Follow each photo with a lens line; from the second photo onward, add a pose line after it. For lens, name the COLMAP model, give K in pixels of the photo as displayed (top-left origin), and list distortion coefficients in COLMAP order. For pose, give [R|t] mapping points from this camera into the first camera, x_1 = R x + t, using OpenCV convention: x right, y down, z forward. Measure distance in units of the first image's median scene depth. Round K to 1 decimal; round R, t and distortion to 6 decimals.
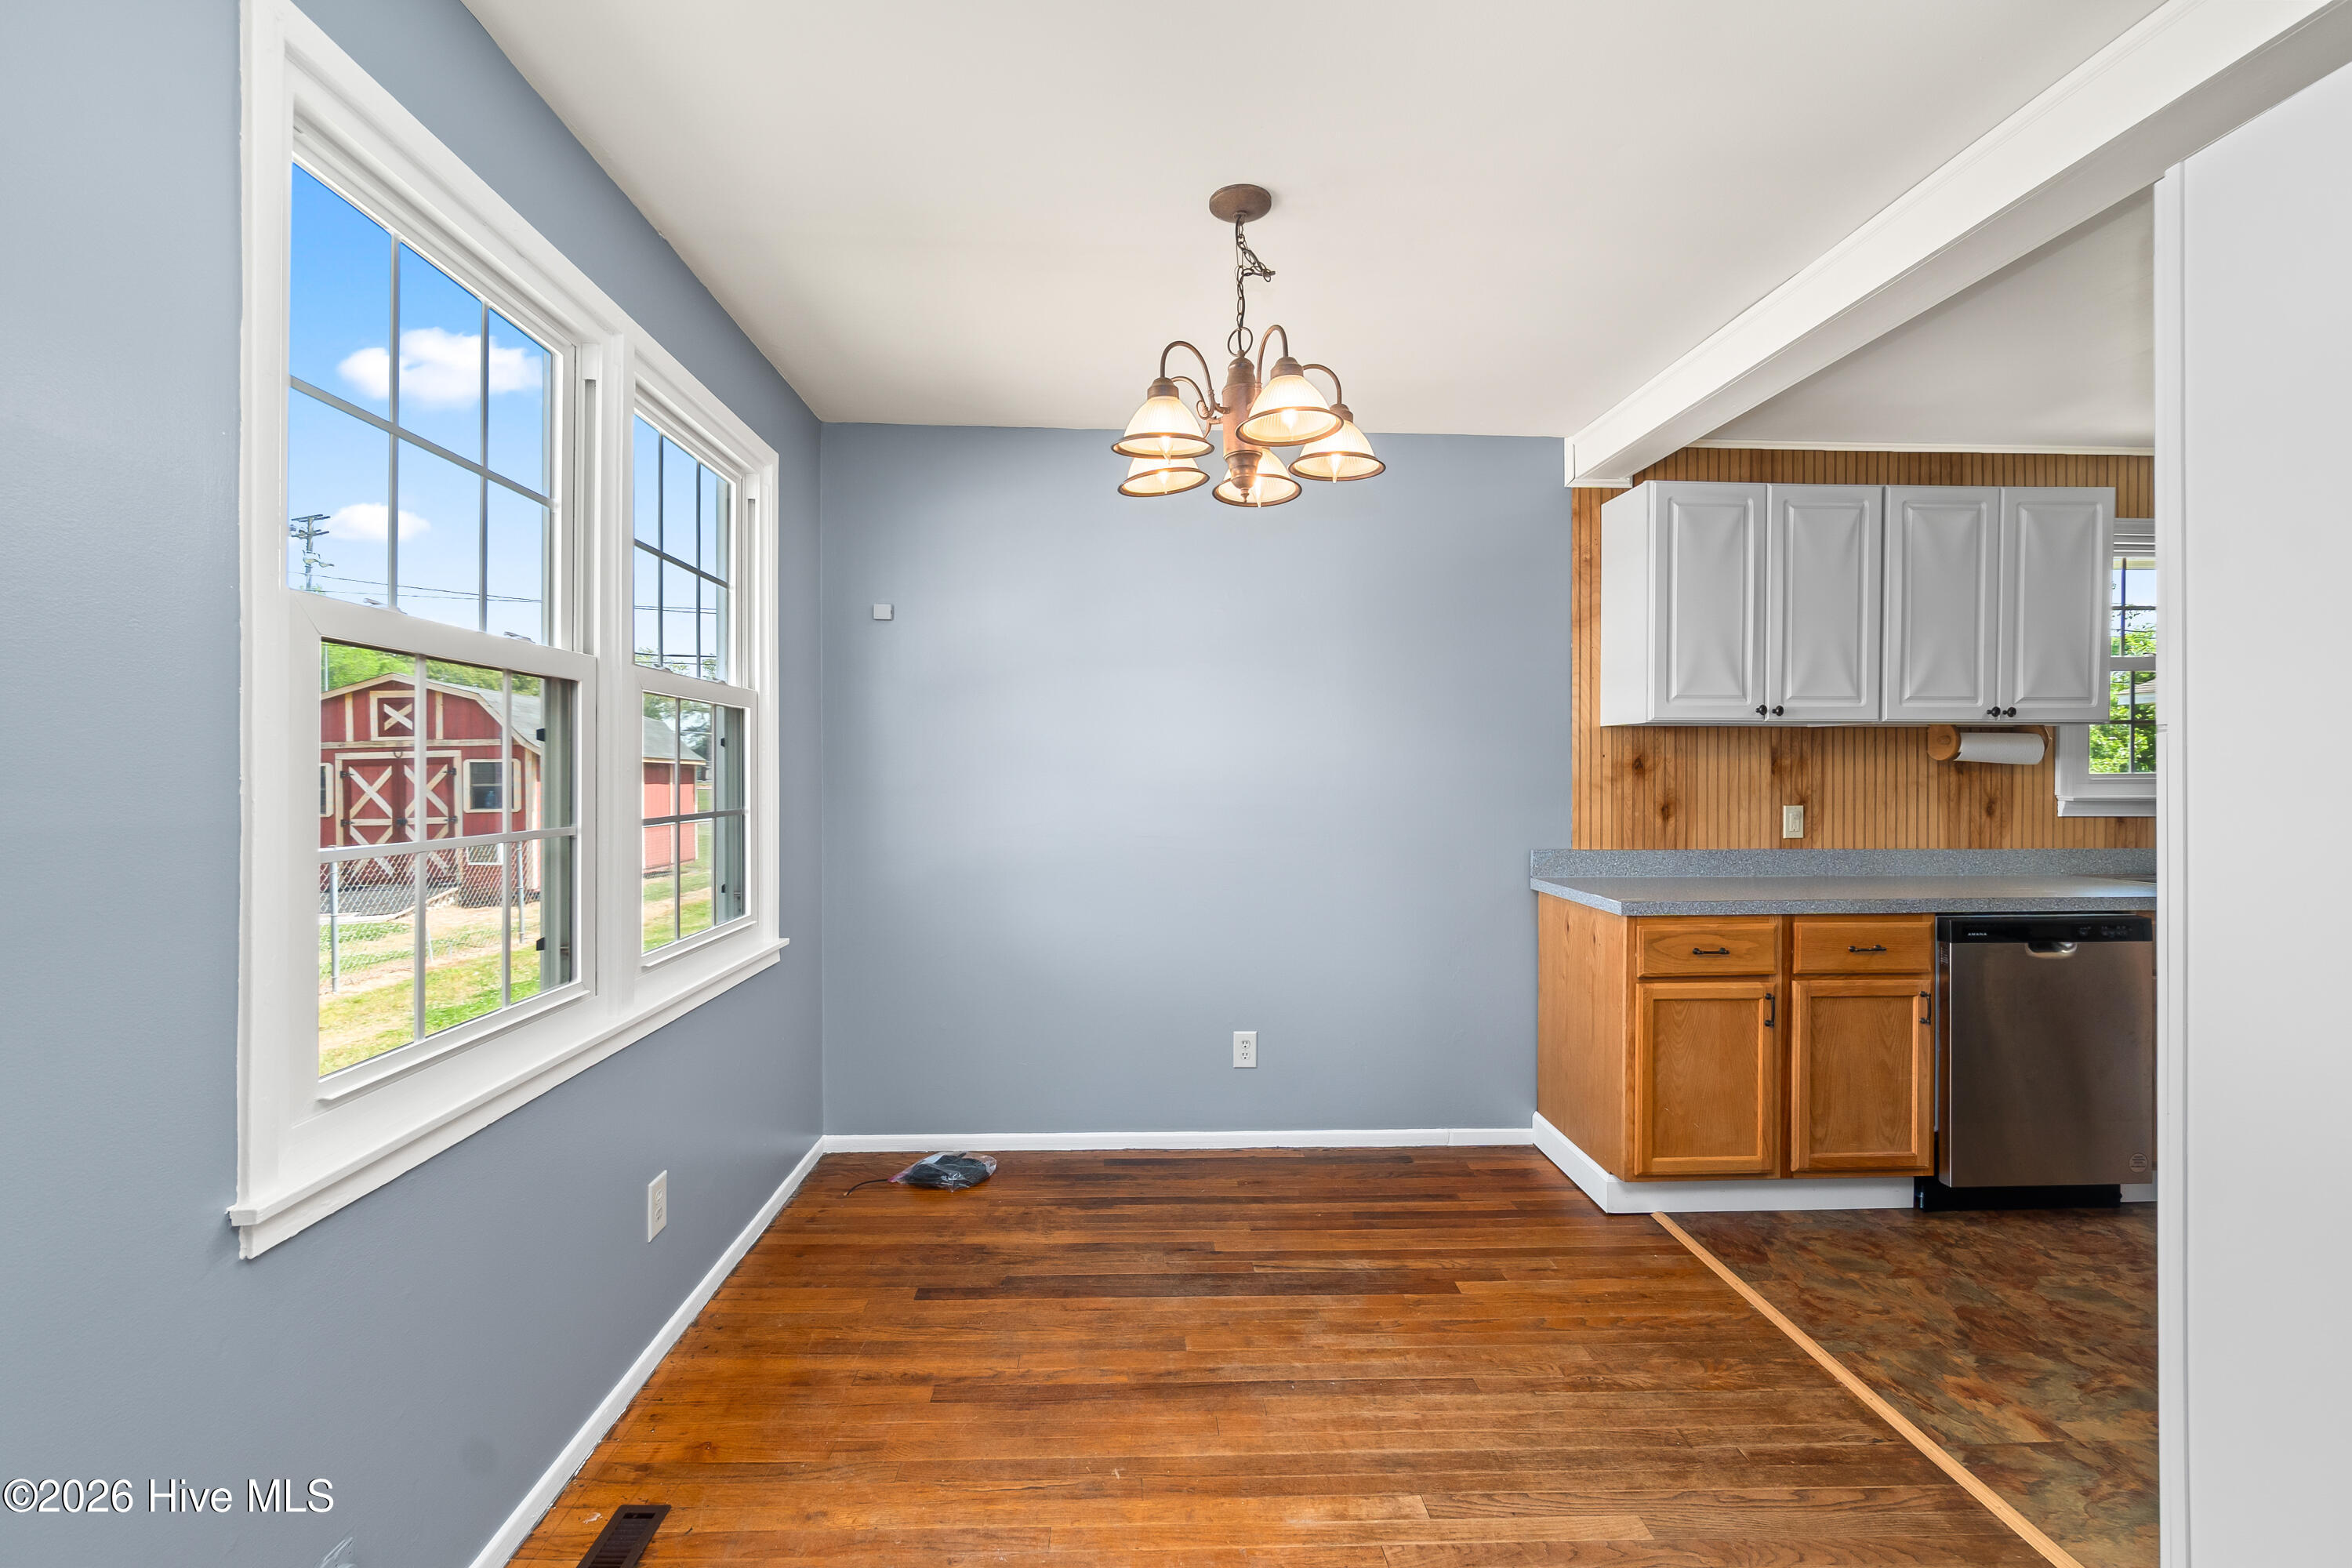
lens RADIAL K [[1005.5, 0, 1151.4], [0, 1005.5, 773.3], [0, 0, 1]] dist [-0.010065, 0.001783]
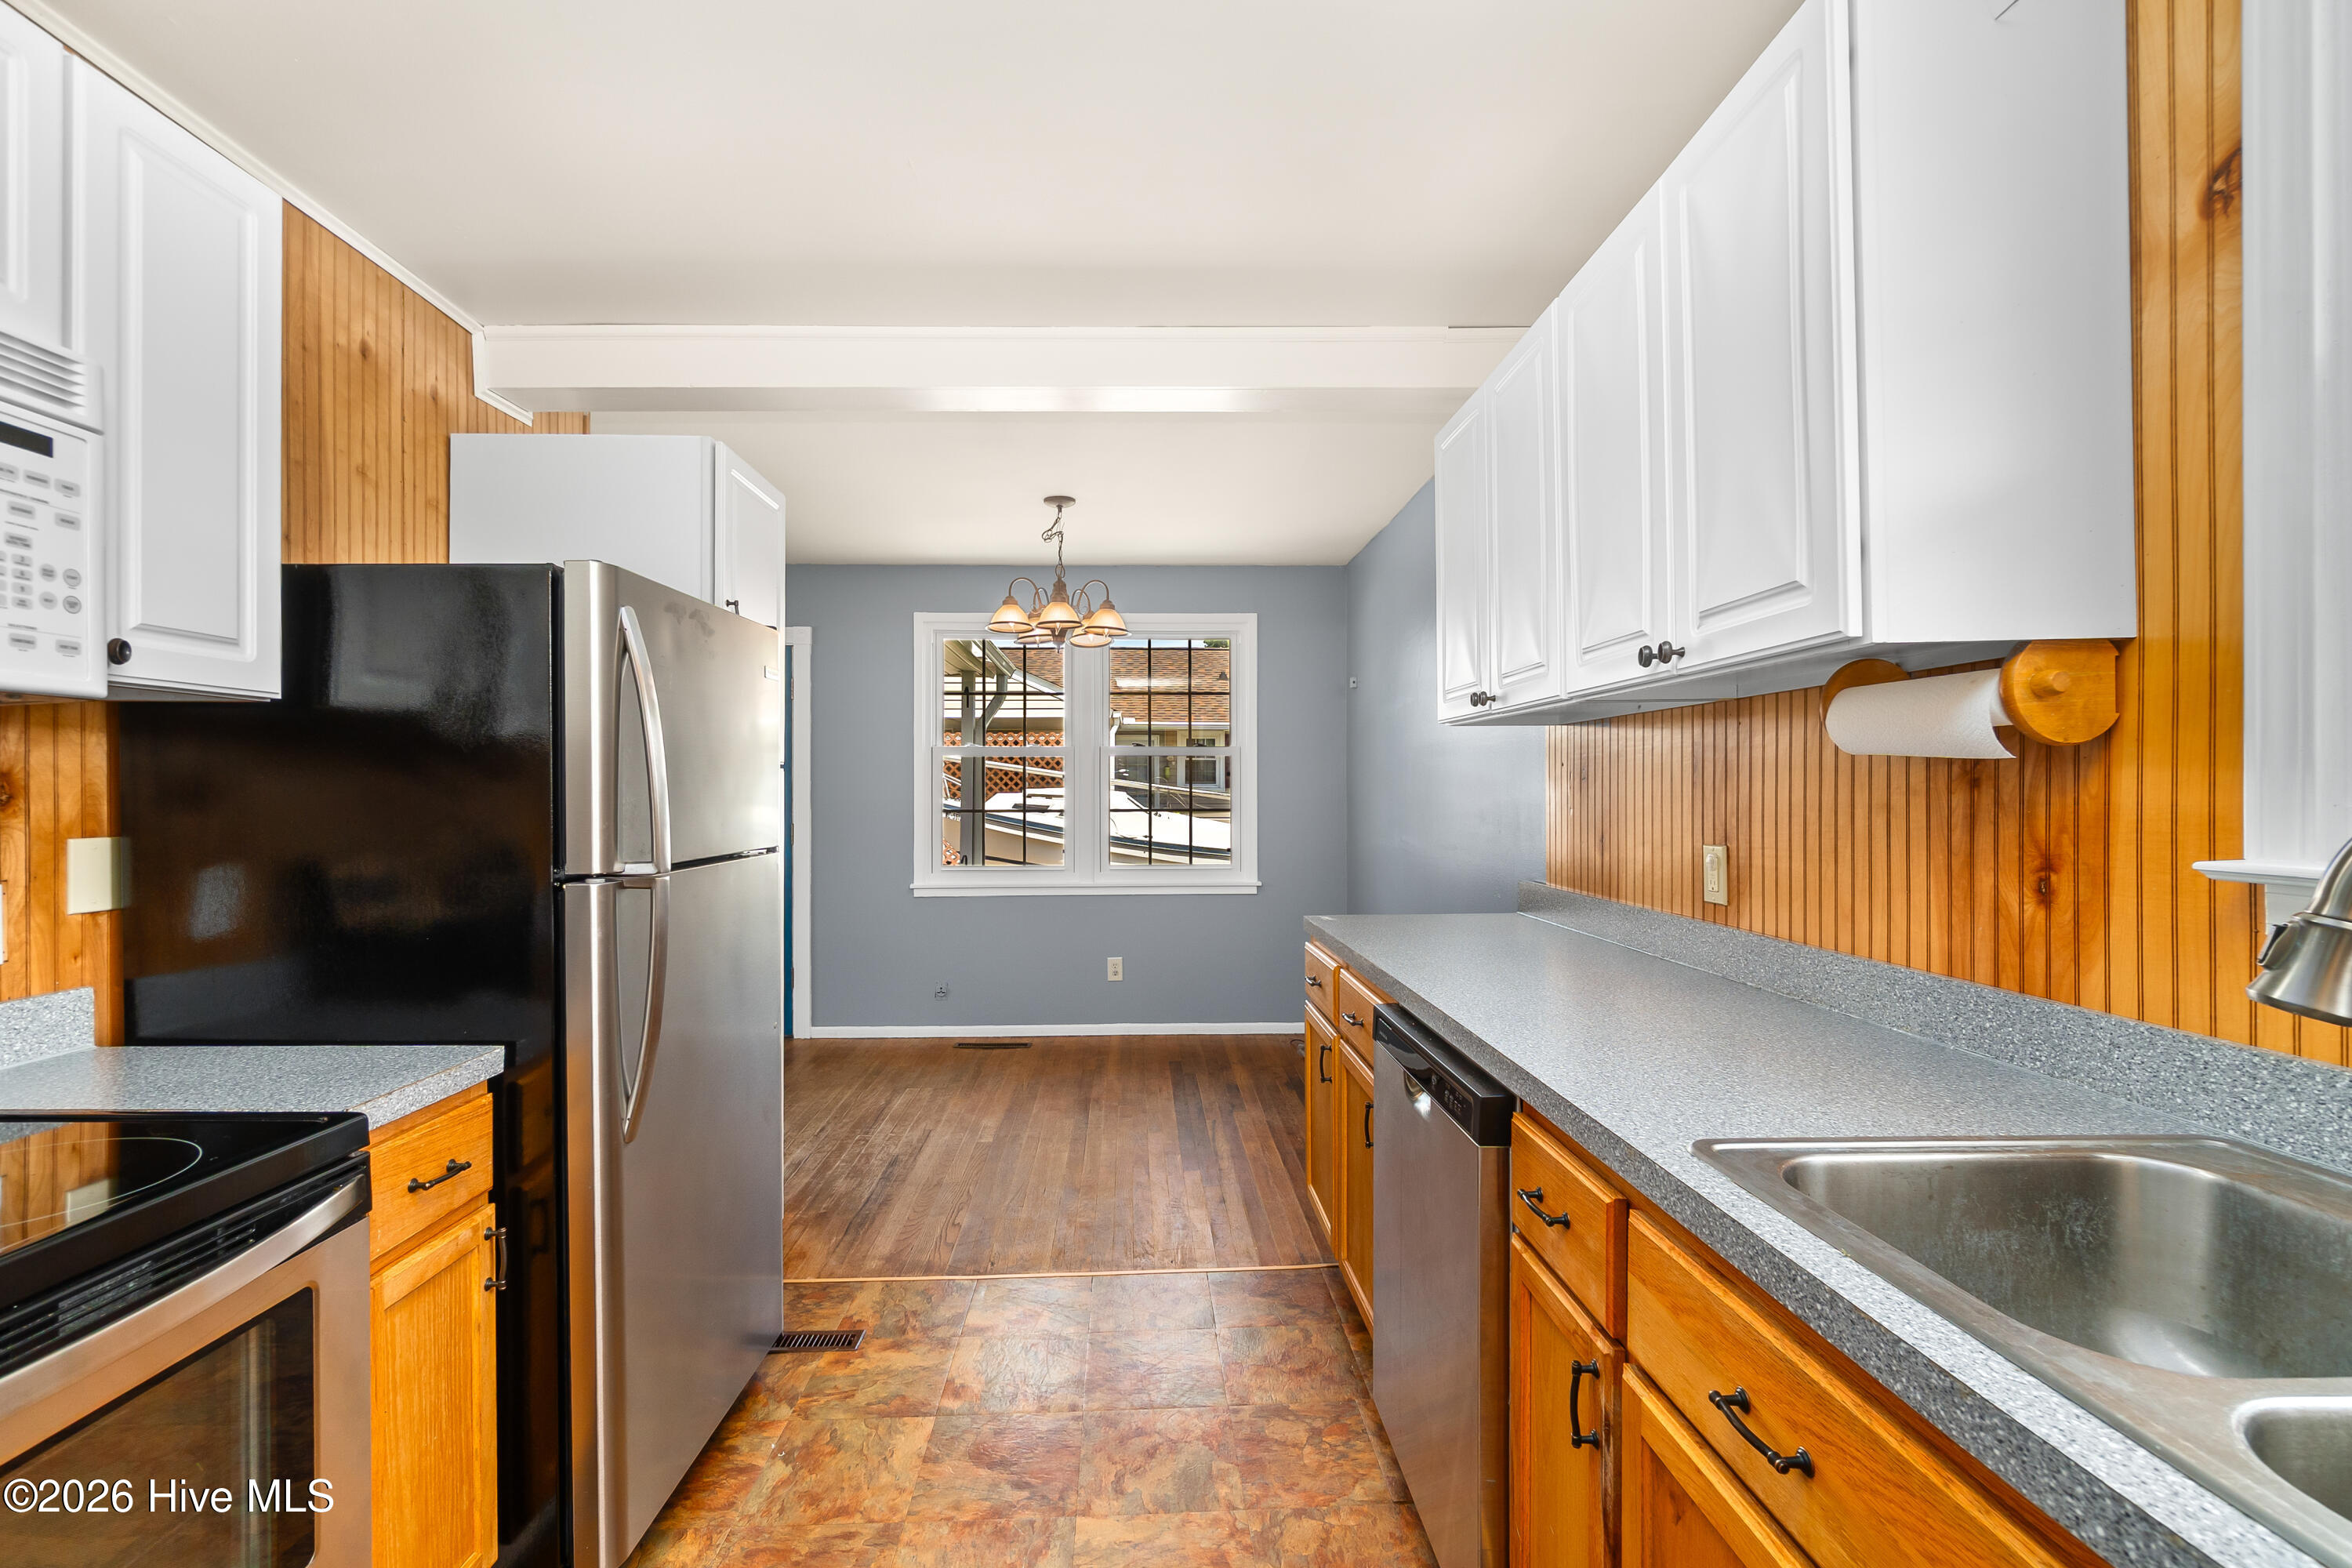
lens RADIAL K [[1005.5, 0, 1162.8], [0, 1005.5, 799.1], [0, 0, 1]] dist [-0.010065, 0.001783]
pose [[0.001619, 0.006131, -0.999980, 1.462240], [-0.001437, 0.999980, 0.006129, 0.004290], [0.999998, 0.001427, 0.001628, 0.846377]]
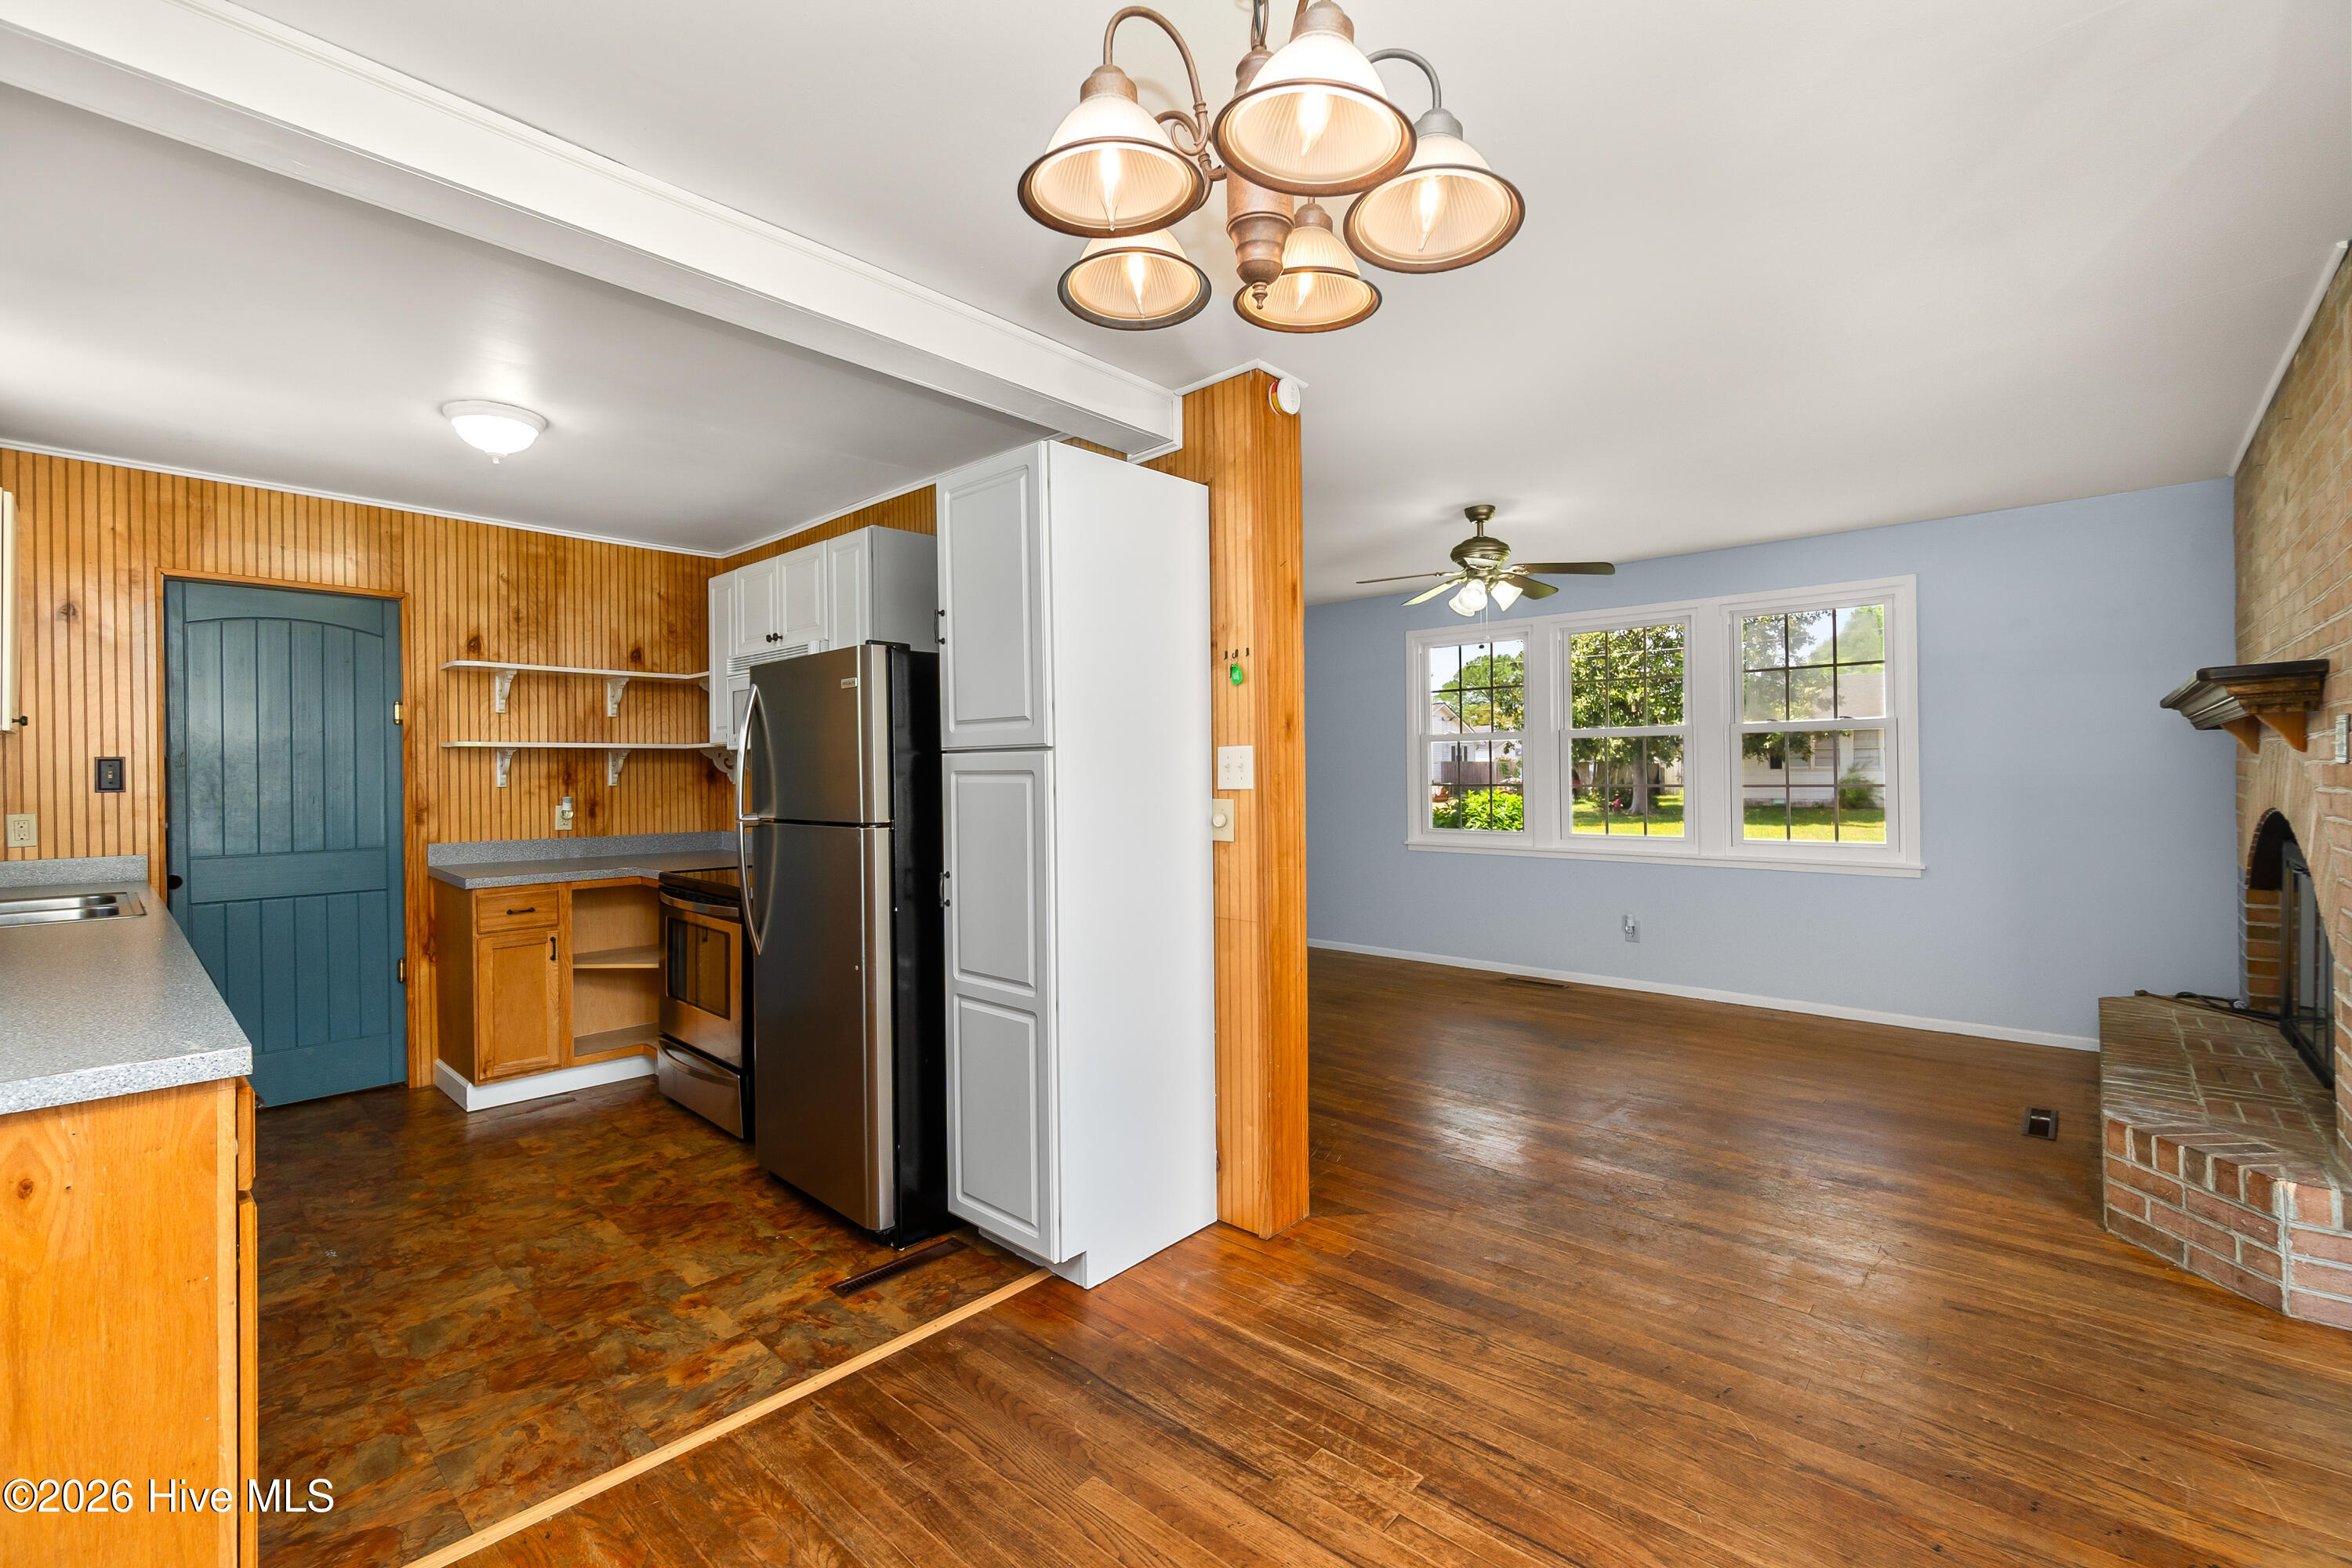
lens RADIAL K [[1005.5, 0, 1166.3], [0, 1005.5, 769.5], [0, 0, 1]] dist [-0.010065, 0.001783]
pose [[-0.714879, 0.004910, 0.699231, -0.190252], [0.008682, 0.999961, 0.001855, -0.003690], [-0.699194, 0.007396, -0.714894, 1.023117]]
